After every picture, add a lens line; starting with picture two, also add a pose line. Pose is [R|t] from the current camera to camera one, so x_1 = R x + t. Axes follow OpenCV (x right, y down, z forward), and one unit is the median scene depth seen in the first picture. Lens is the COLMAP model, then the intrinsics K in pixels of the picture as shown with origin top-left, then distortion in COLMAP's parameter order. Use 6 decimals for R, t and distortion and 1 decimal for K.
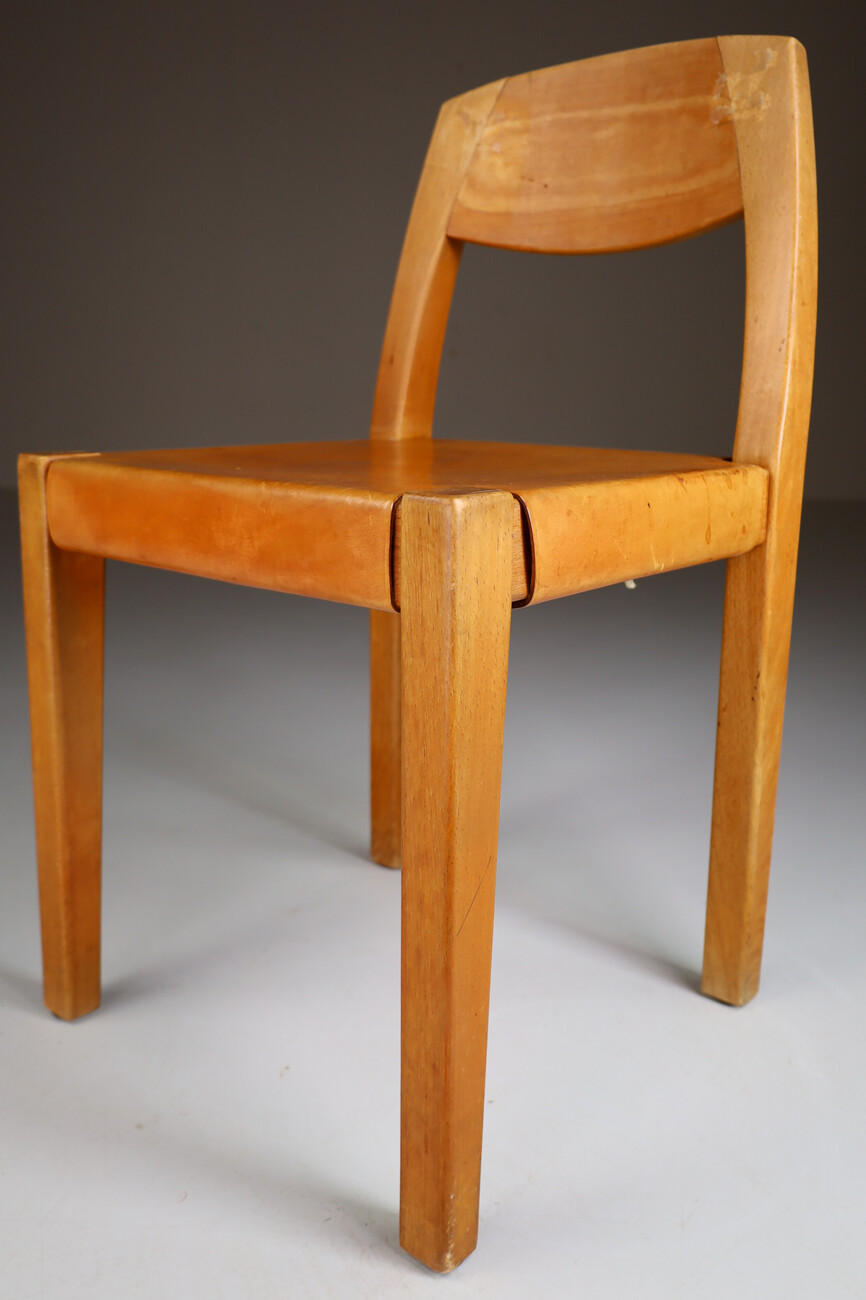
lens RADIAL K [[1122.7, 0, 436.0], [0, 1122.7, 563.1], [0, 0, 1]] dist [-0.006039, -0.000754]
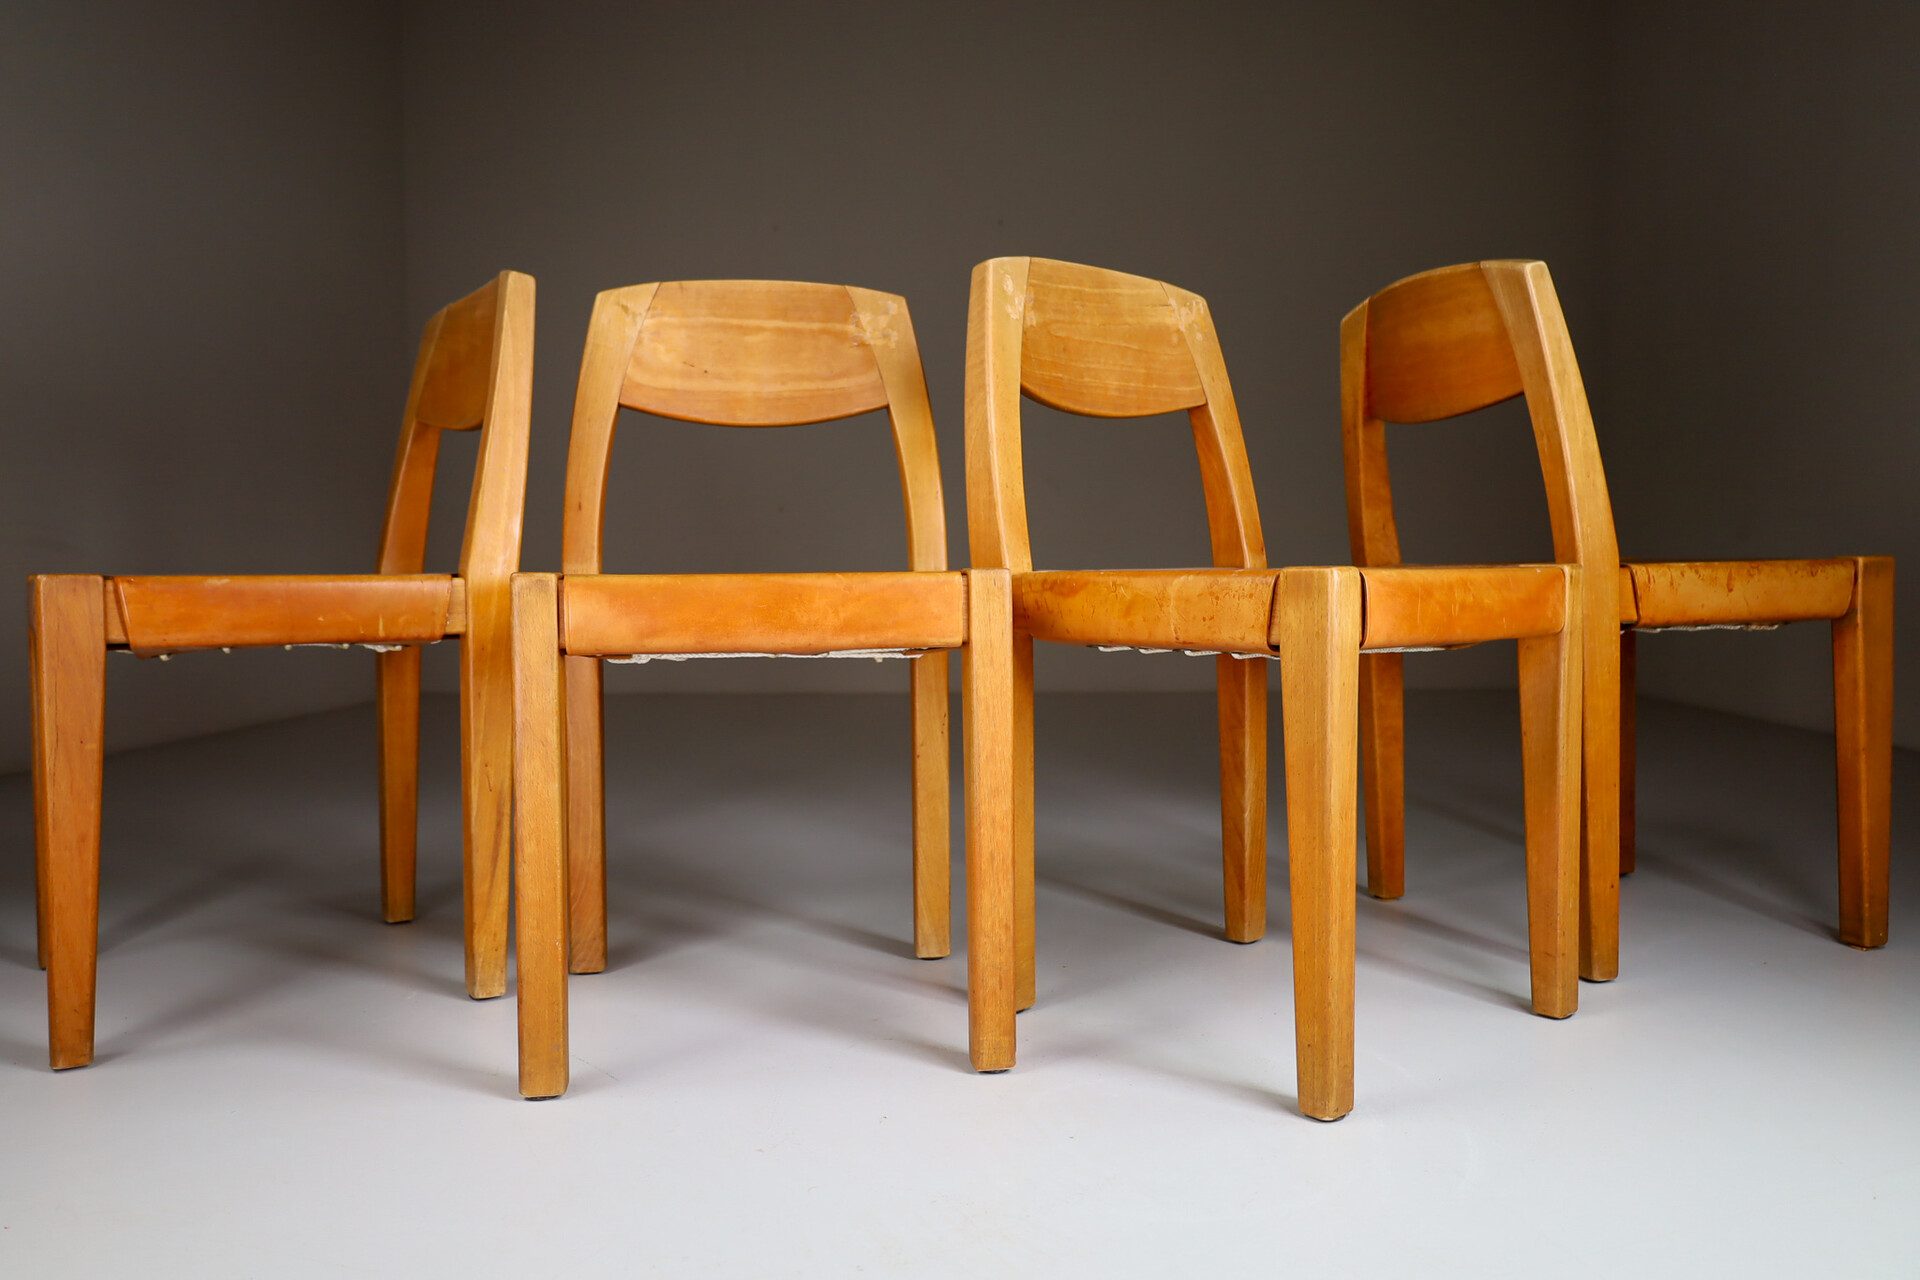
lens RADIAL K [[1375.9, 0, 880.2], [0, 1375.9, 636.4], [0, 0, 1]] dist [0.001271, 0.000467]
pose [[0.683977, -0.053106, 0.727568, -0.960132], [0.138753, 0.988611, -0.058280, 0.081379], [-0.716186, 0.140815, 0.683556, -0.169524]]
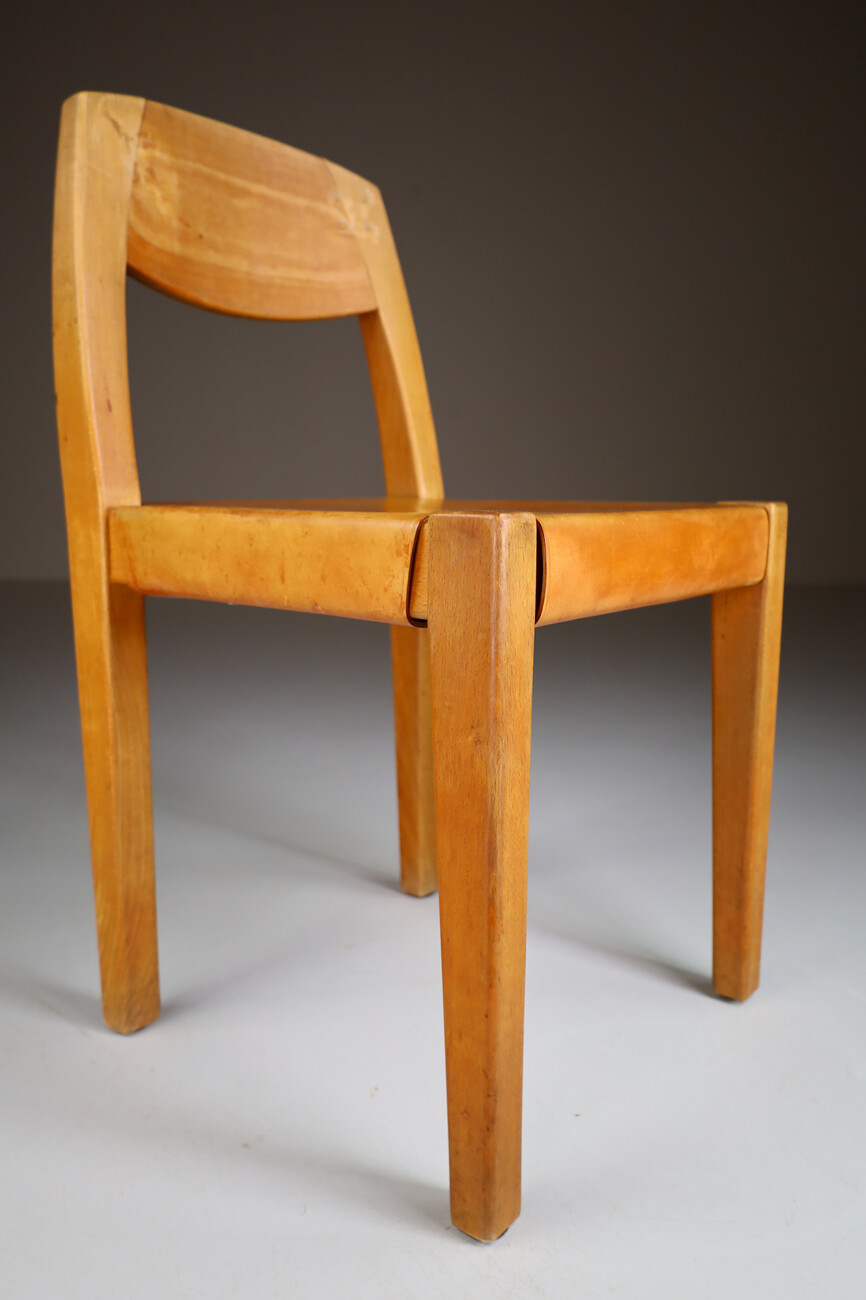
lens RADIAL K [[1065.8, 0, 413.6], [0, 1065.8, 650.0], [0, 0, 1]] dist [0.009651, 0.002108]
pose [[-0.022754, -0.174352, 0.984421, -0.933348], [0.159466, 0.971435, 0.175738, -0.125131], [-0.986941, 0.160980, 0.005699, 0.912579]]
